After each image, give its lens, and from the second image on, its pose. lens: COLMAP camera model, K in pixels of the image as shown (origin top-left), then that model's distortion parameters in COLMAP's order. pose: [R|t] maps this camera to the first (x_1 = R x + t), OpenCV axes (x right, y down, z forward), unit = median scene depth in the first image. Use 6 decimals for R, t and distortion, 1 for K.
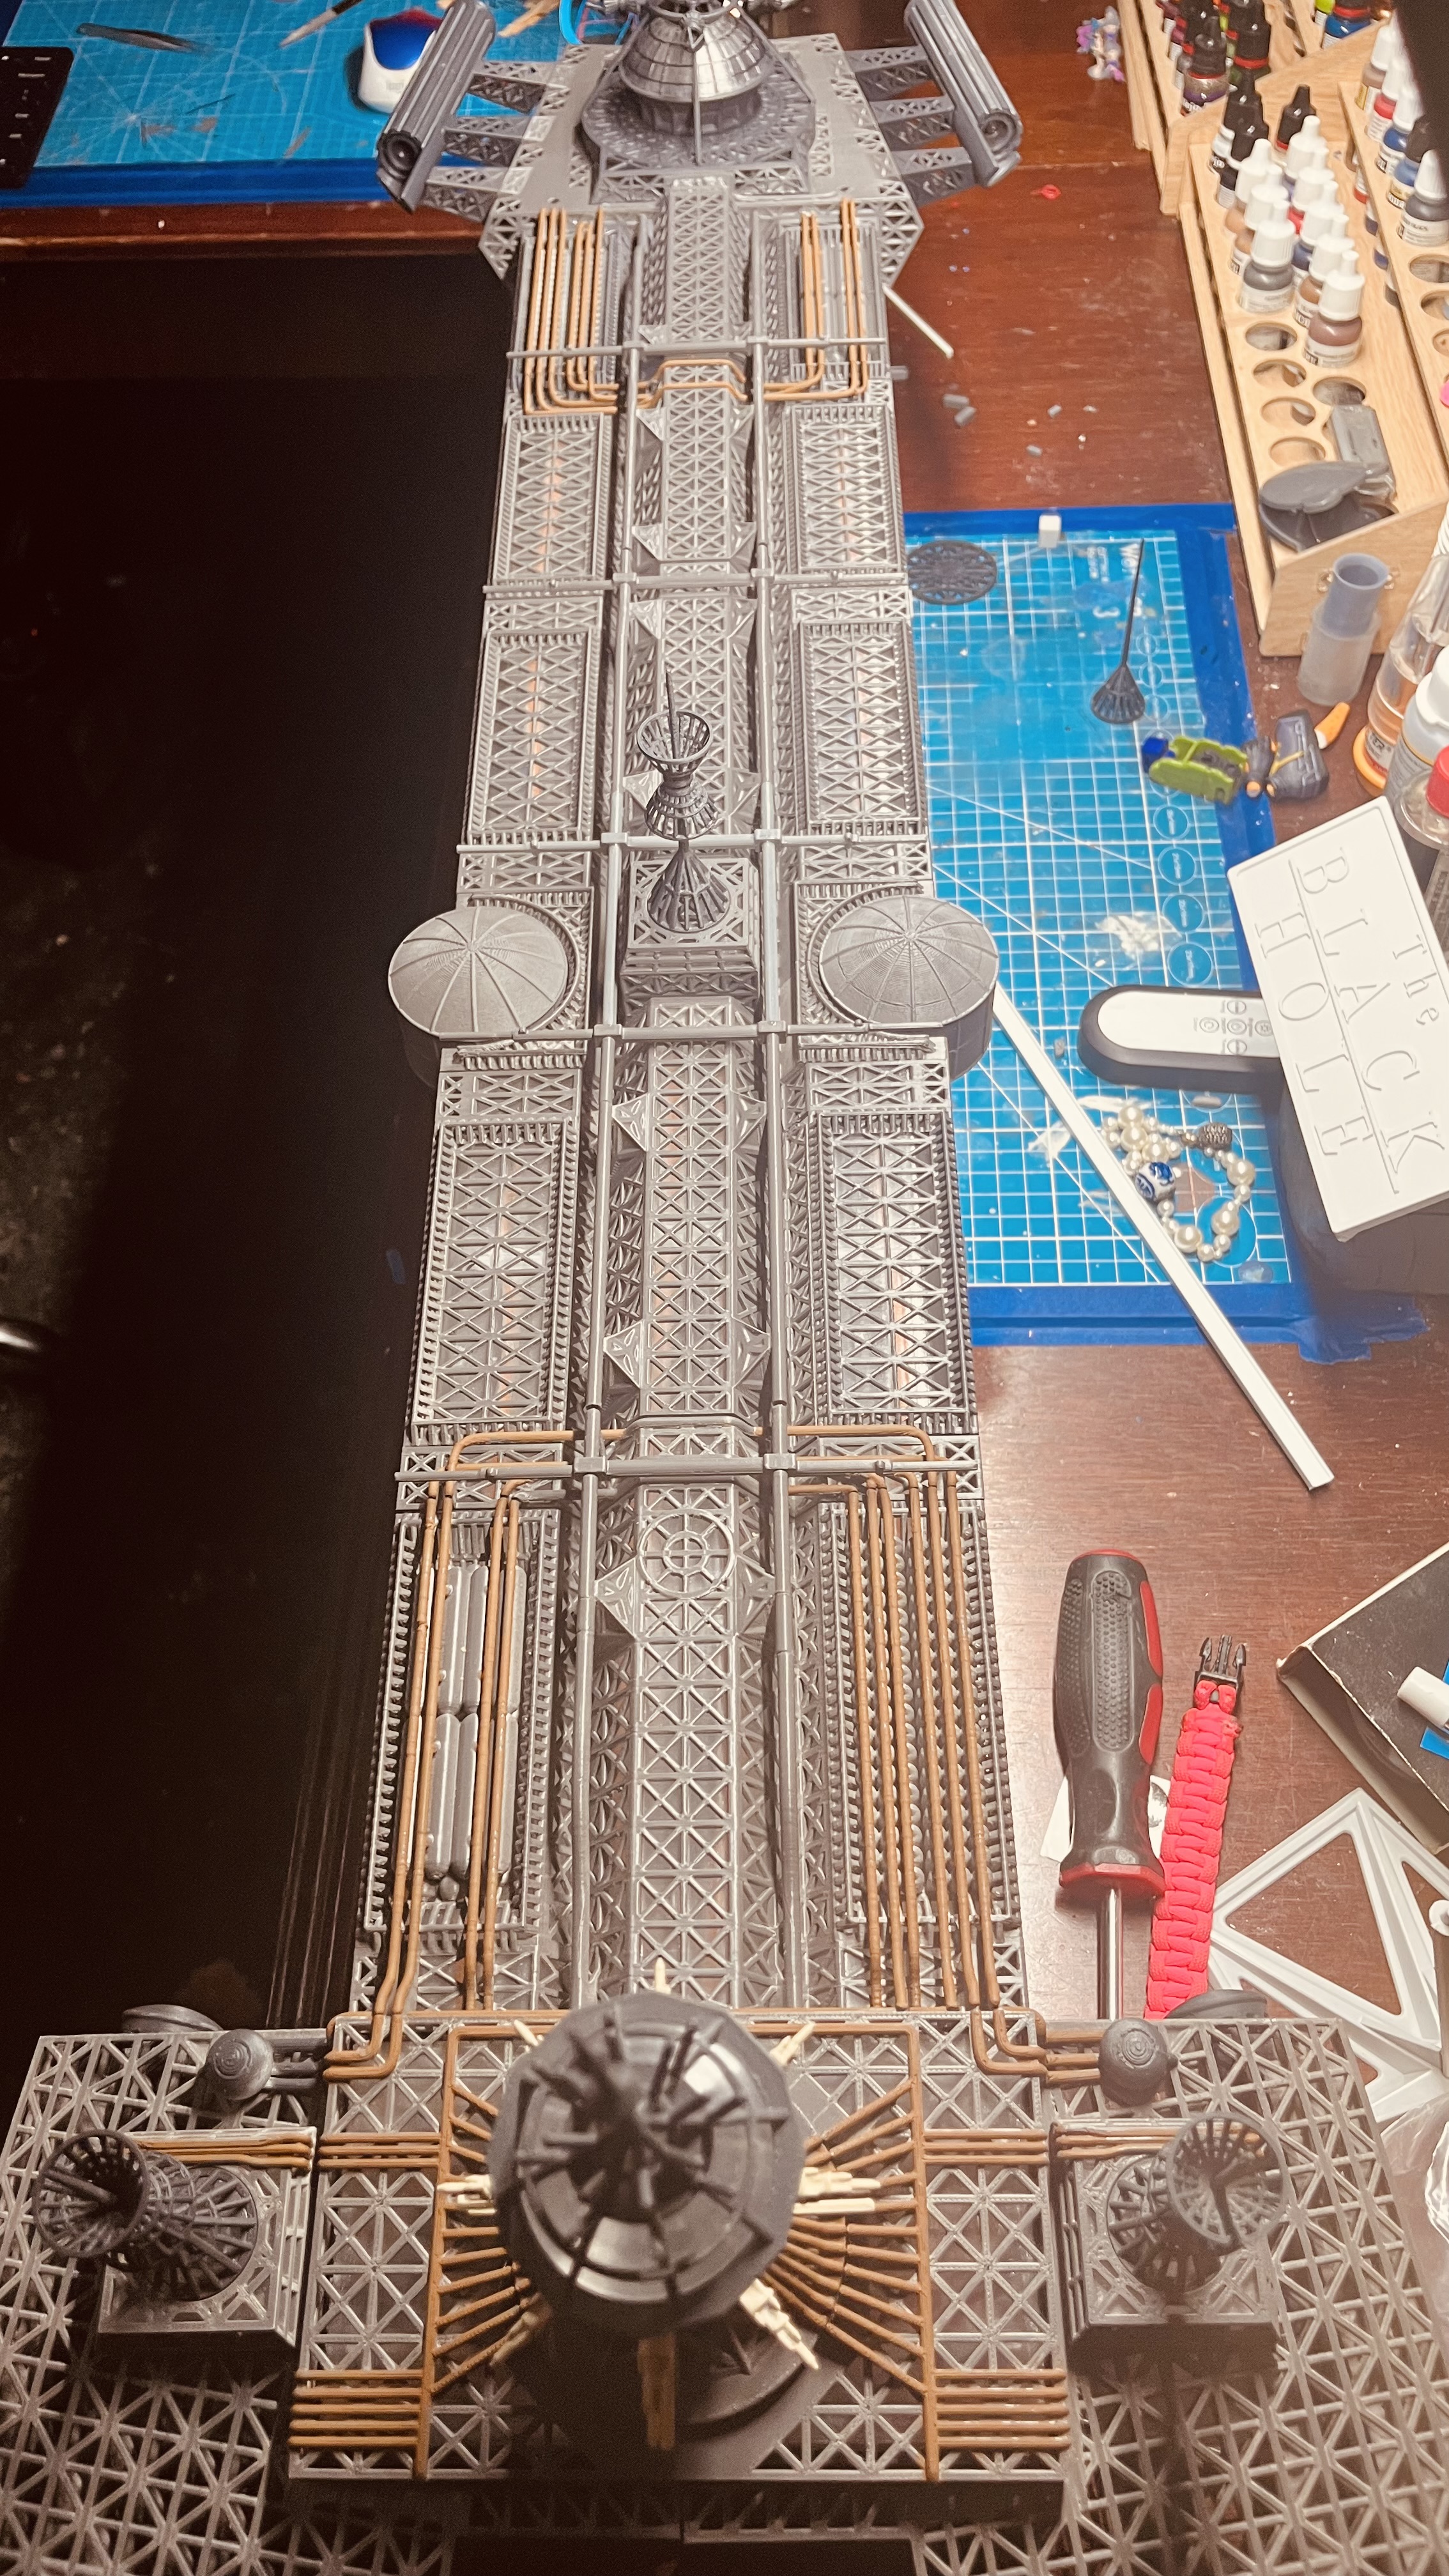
lens RADIAL K [[1981.3, 0, 724.5], [0, 1981.3, 1288.0], [0, 0, 1]] dist [0.093627, -0.101333]
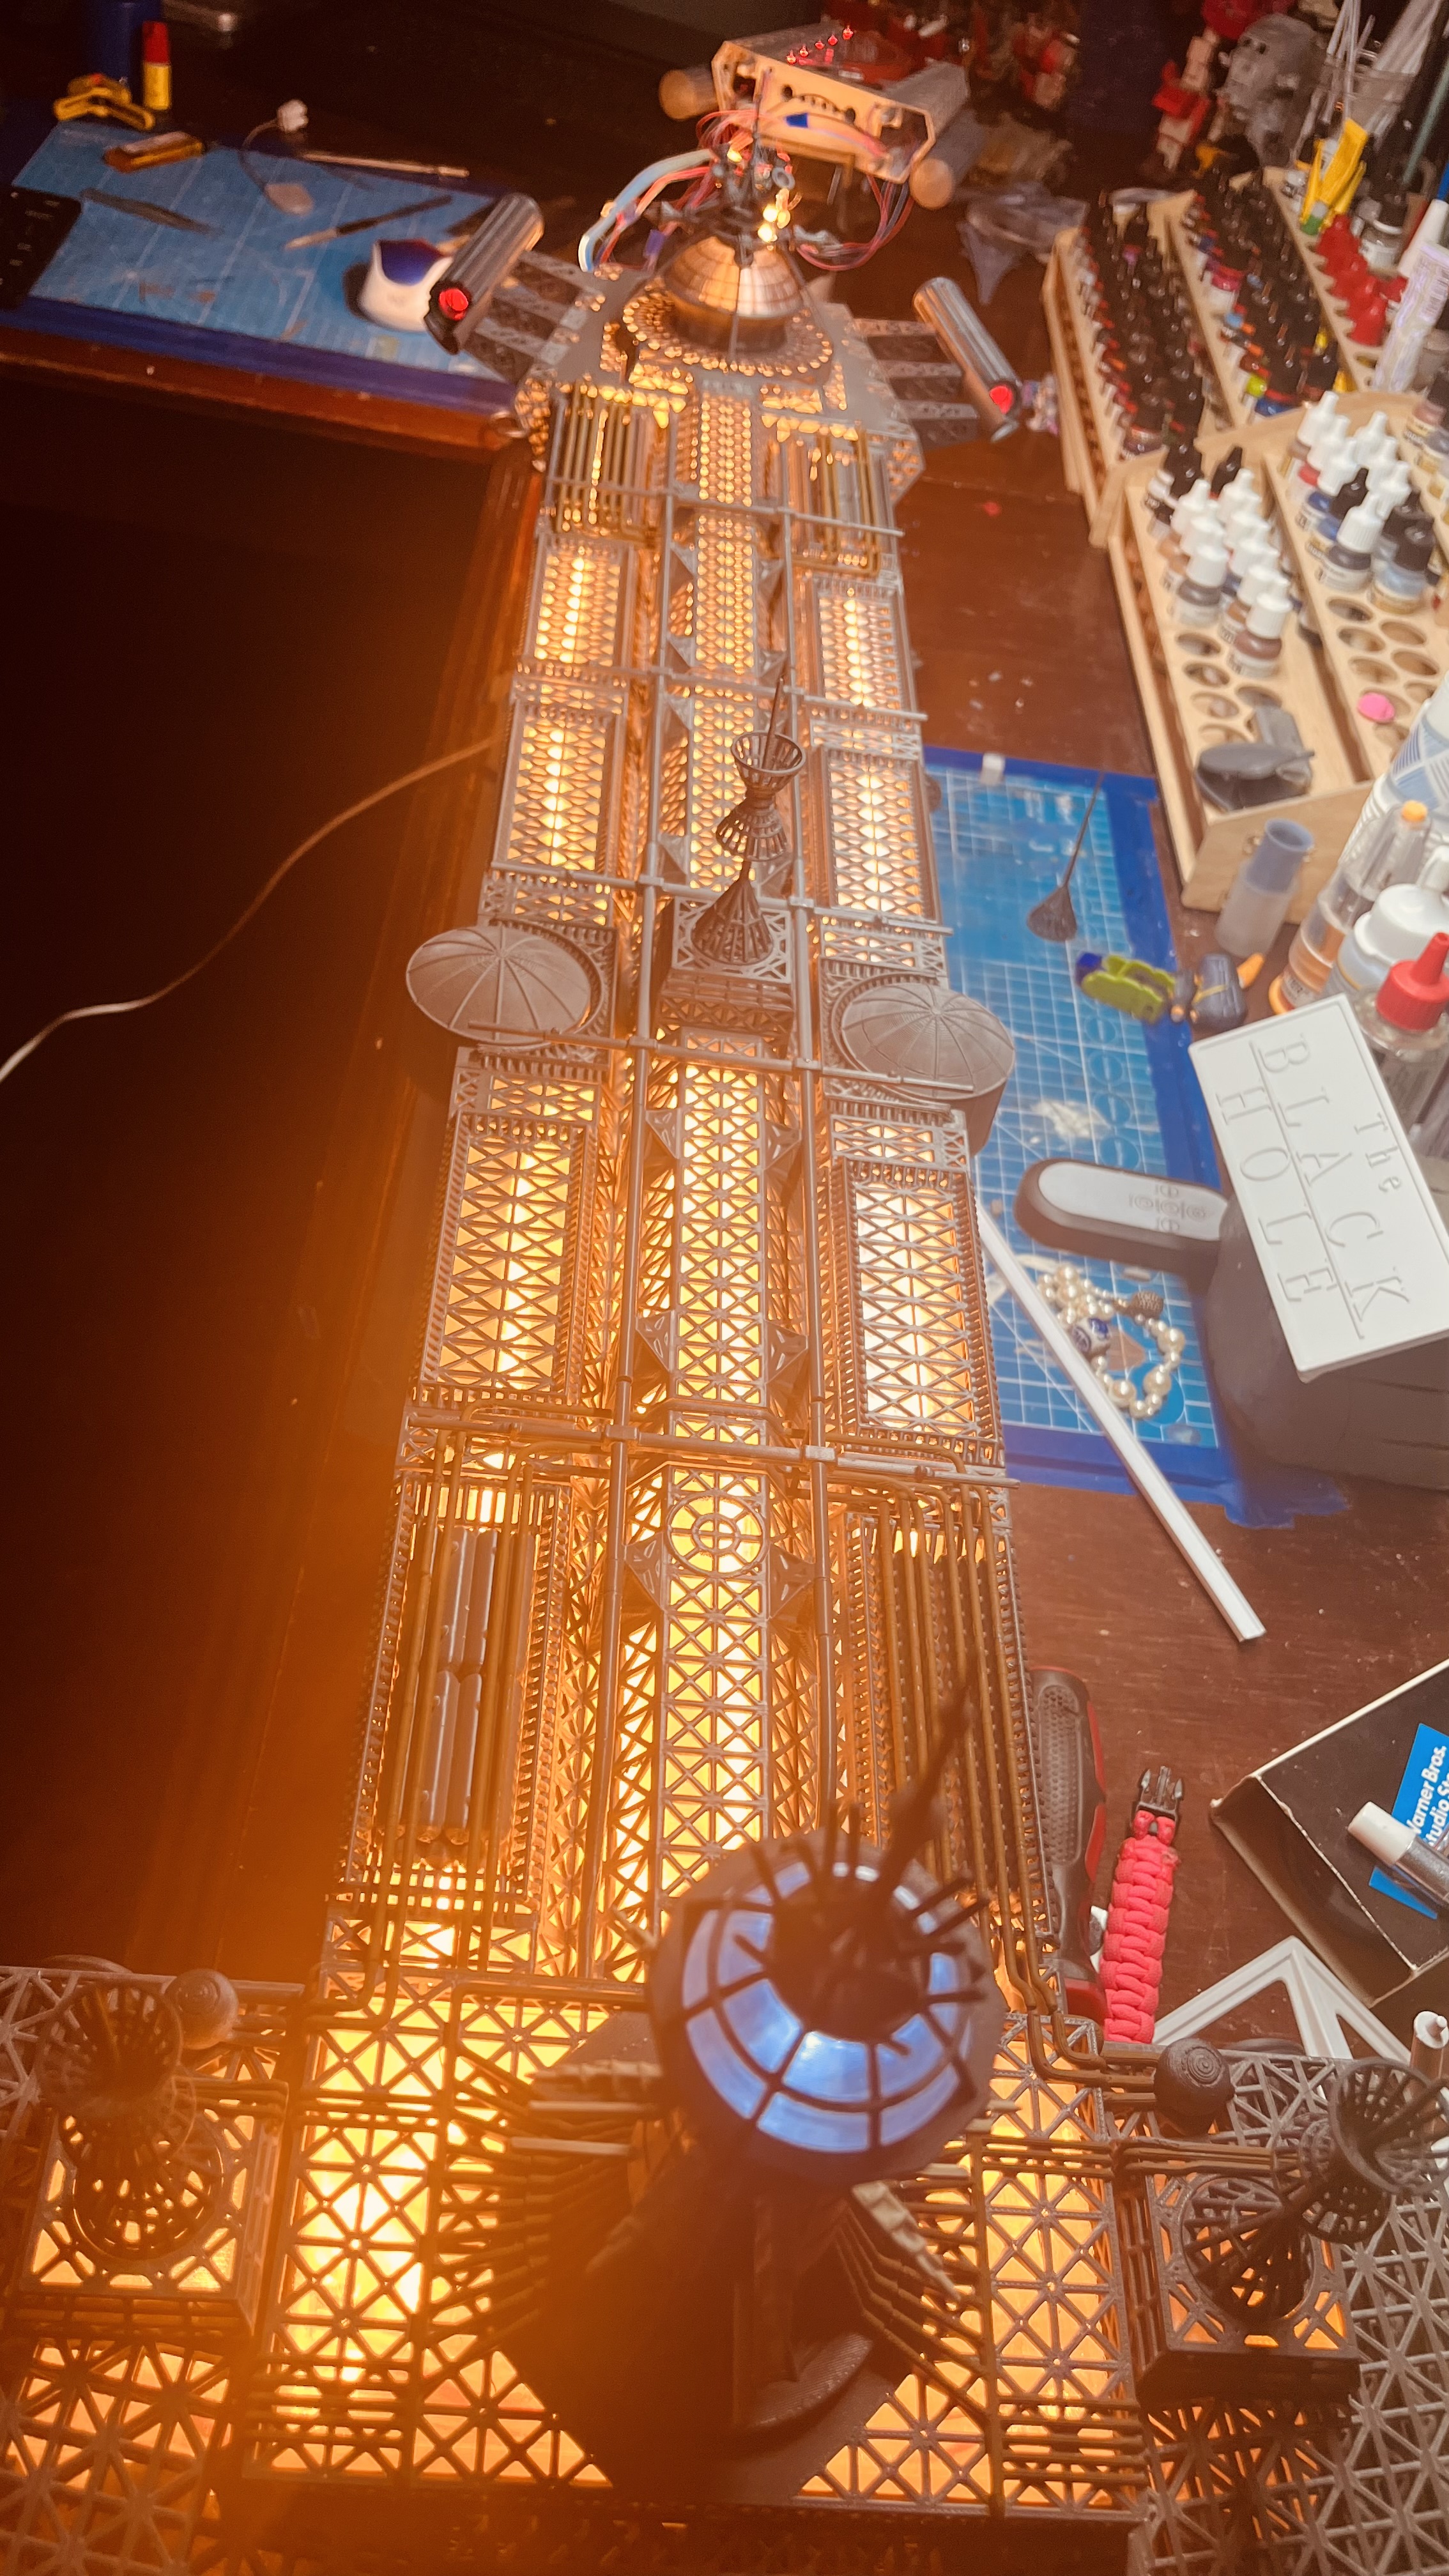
lens RADIAL K [[1982.9, 0, 734.5], [0, 1982.9, 1297.1], [0, 0, 1]] dist [0.101874, -0.117595]
pose [[0.981070, 0.138126, 0.135729, -0.097705], [-0.114154, 0.978665, -0.170830, 0.116676], [-0.156429, 0.152102, 0.975907, 0.041214]]
